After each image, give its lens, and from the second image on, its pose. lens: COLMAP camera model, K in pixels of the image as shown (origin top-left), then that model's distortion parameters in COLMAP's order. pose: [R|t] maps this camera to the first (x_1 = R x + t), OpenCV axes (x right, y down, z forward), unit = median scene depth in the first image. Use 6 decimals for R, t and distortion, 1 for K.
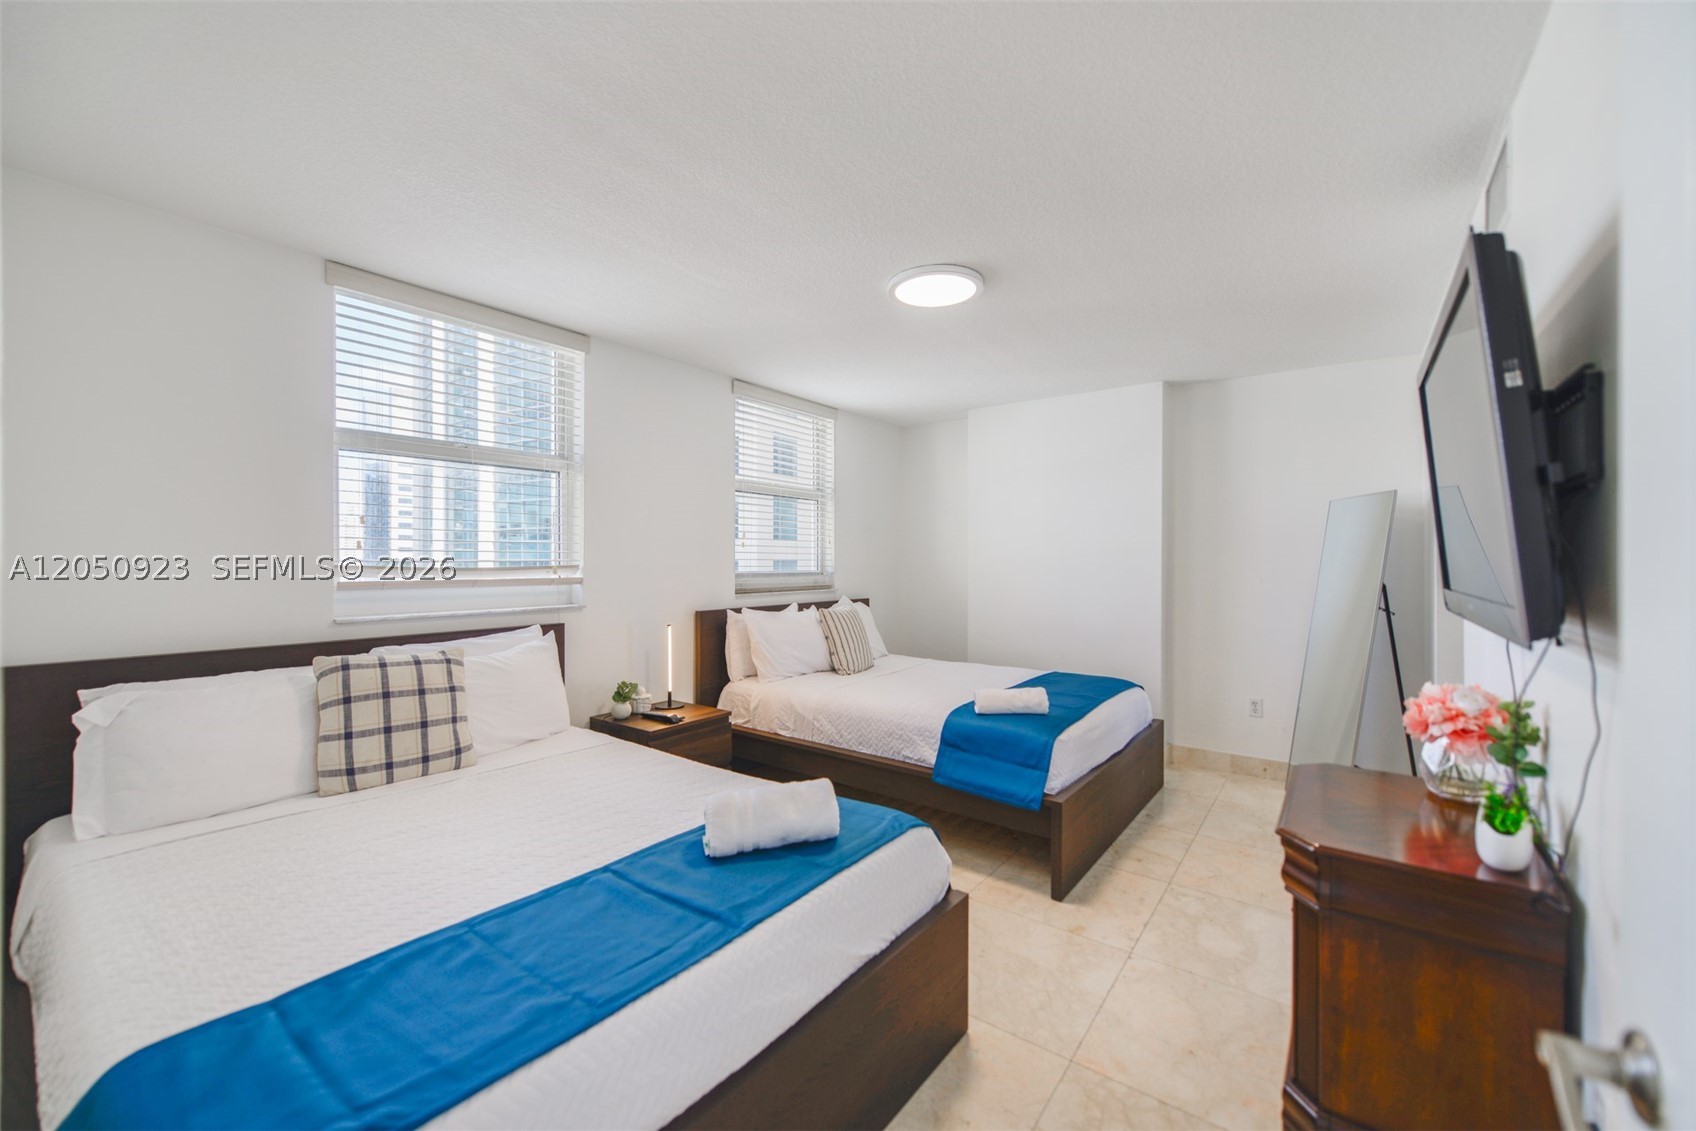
lens RADIAL K [[672.6, 0, 843.4], [0, 672.6, 561.8], [0, 0, 1]] dist [-0.000225, -0.001530]
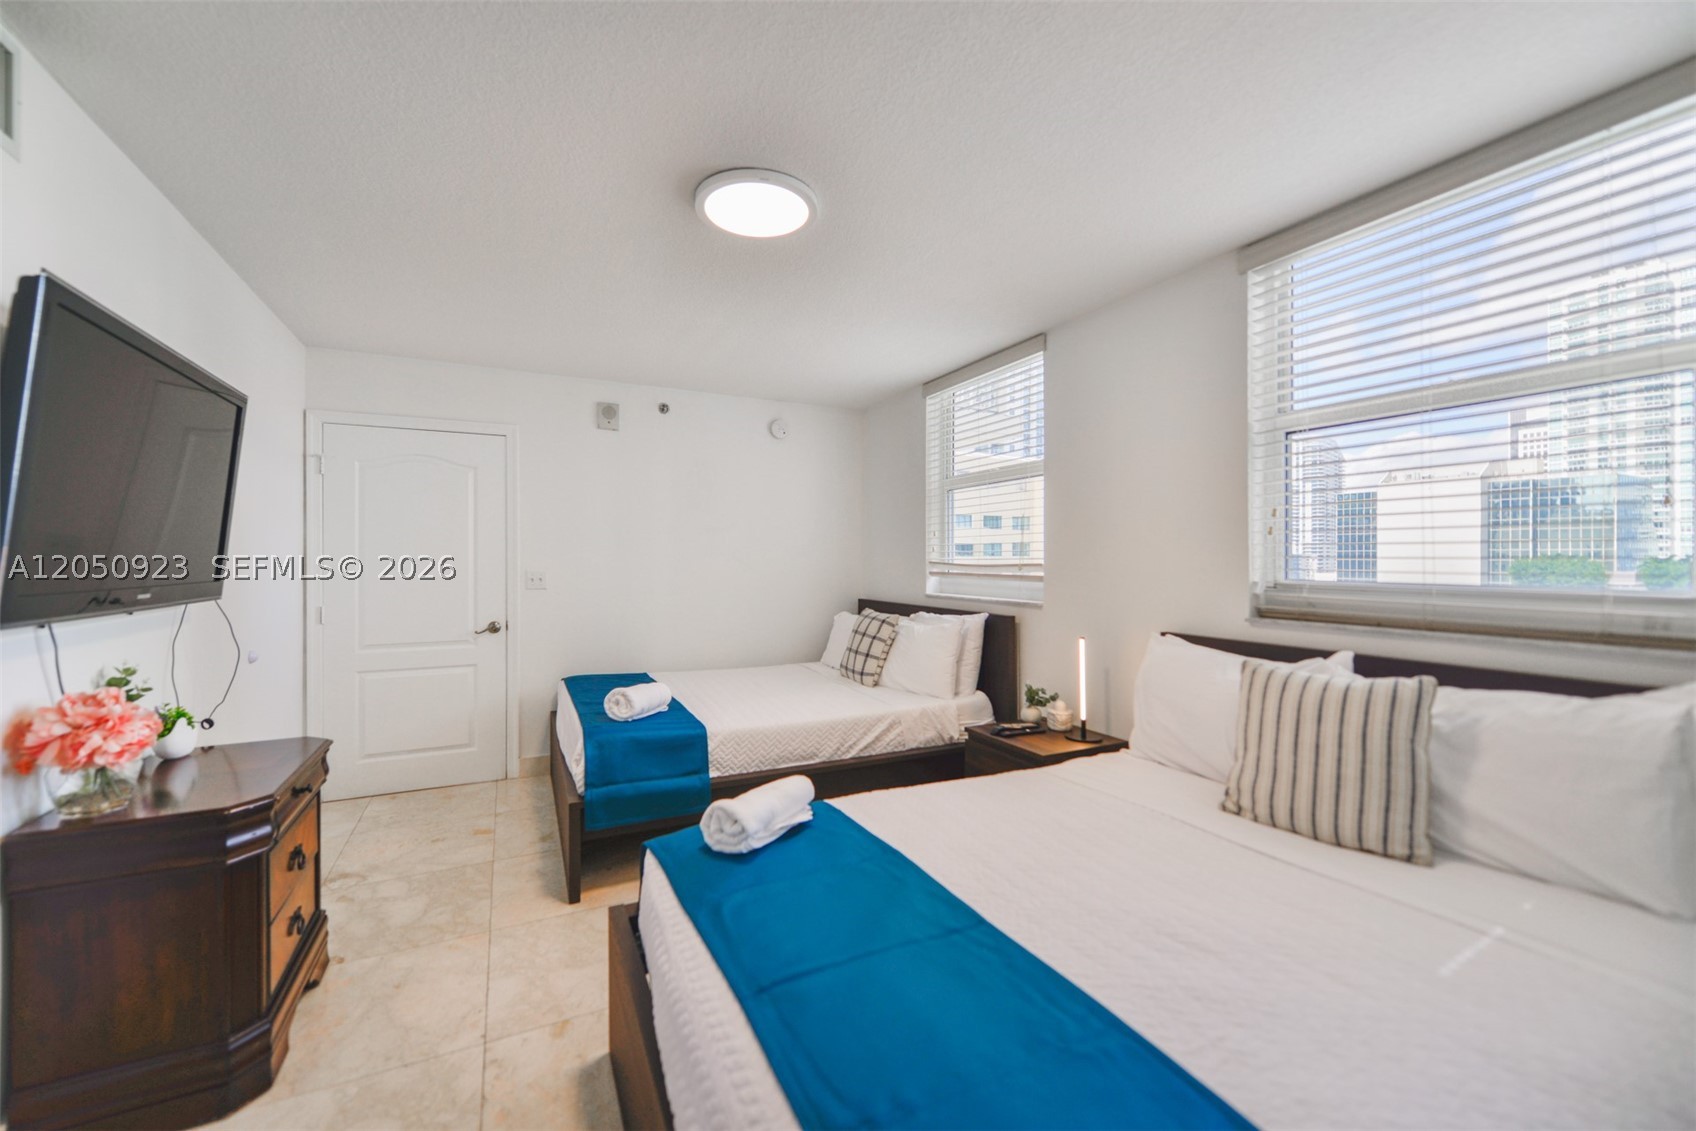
lens RADIAL K [[672.6, 0, 840.5], [0, 672.6, 559.2], [0, 0, 1]] dist [-0.000225, -0.001530]
pose [[-0.455622, -0.001288, -0.890172, 0.655681], [-0.000920, 0.999999, -0.000976, -0.001366], [0.890173, 0.000374, -0.455623, 1.201848]]
